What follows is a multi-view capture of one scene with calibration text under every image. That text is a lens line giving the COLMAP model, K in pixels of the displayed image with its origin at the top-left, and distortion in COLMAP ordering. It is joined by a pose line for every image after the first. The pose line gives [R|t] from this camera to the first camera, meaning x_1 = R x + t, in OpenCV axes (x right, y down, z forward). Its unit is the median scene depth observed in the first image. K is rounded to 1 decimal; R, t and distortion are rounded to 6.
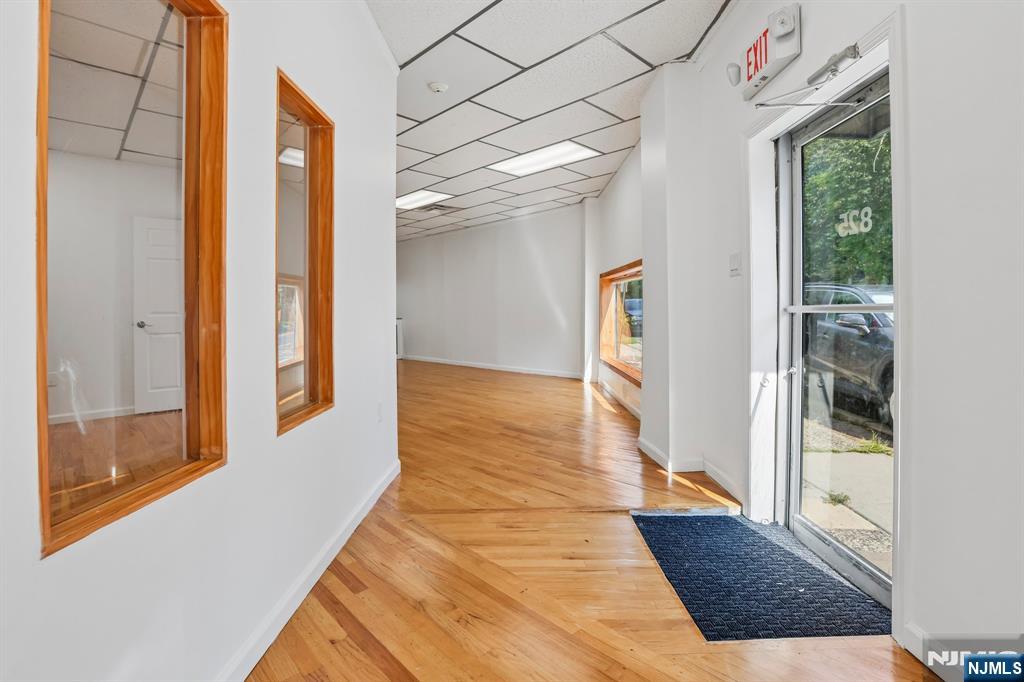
lens RADIAL K [[475.5, 0, 515.9], [0, 475.5, 344.0], [0, 0, 1]] dist [-0.032938, 0.000036]
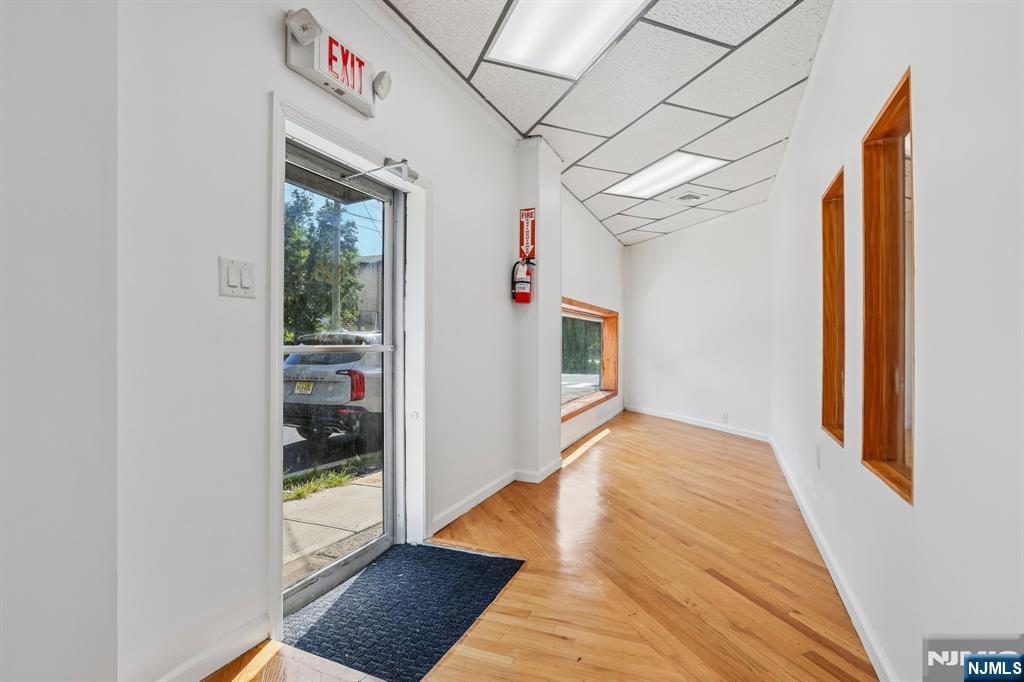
lens RADIAL K [[475.5, 0, 515.9], [0, 475.5, 344.0], [0, 0, 1]] dist [-0.032938, 0.000036]
pose [[-0.914864, -0.001936, 0.403756, -0.168416], [0.023255, 0.998076, 0.057479, -0.155230], [-0.403091, 0.061975, -0.913059, 2.032666]]
